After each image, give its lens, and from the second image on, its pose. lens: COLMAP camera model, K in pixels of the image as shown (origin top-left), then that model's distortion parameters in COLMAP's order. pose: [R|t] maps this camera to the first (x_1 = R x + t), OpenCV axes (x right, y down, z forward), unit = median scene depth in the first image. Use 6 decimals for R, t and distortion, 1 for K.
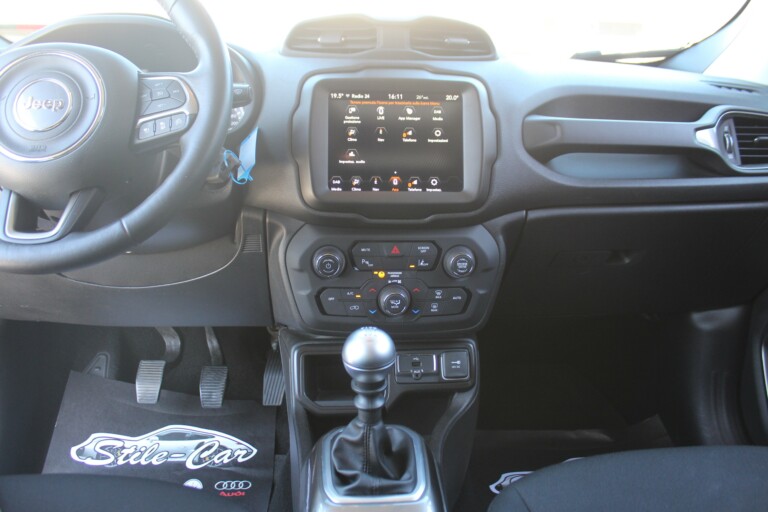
lens RADIAL K [[679.4, 0, 384.0], [0, 679.4, 256.0], [0, 0, 1]] dist [-0.143555, 0.161599]
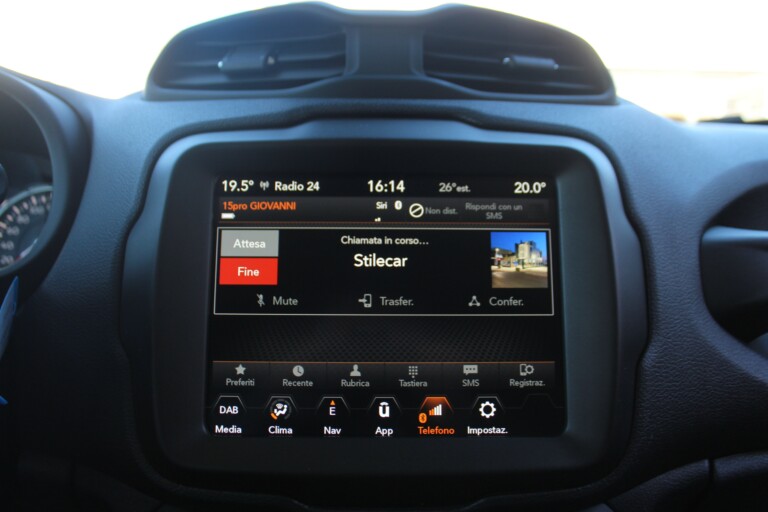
lens RADIAL K [[679.4, 0, 384.0], [0, 679.4, 256.0], [0, 0, 1]] dist [-0.143555, 0.161599]
pose [[0.999053, -0.004465, -0.043282, 0.032953], [-0.001618, 0.990223, -0.139487, -0.140915], [0.043482, 0.139425, 0.989277, 0.613630]]
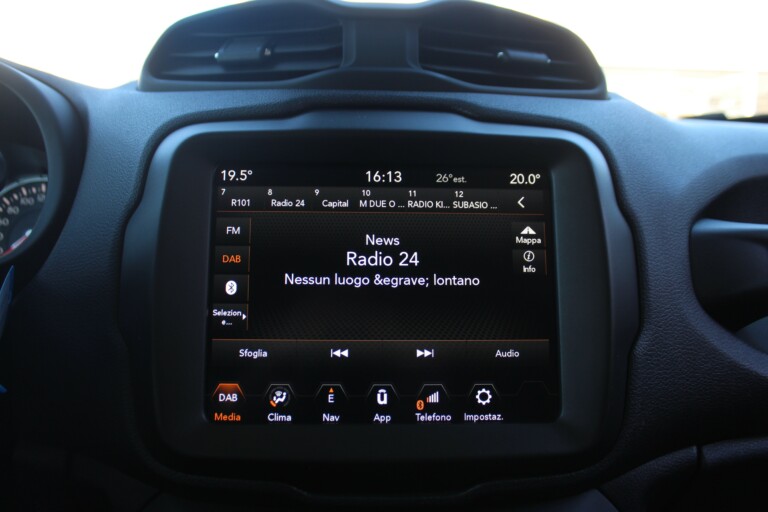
lens RADIAL K [[679.4, 0, 384.0], [0, 679.4, 256.0], [0, 0, 1]] dist [-0.143555, 0.161599]
pose [[0.999860, -0.001415, -0.016650, 0.023962], [-0.000845, 0.990850, -0.134965, -0.135940], [0.016689, 0.134960, 0.990711, 0.609067]]
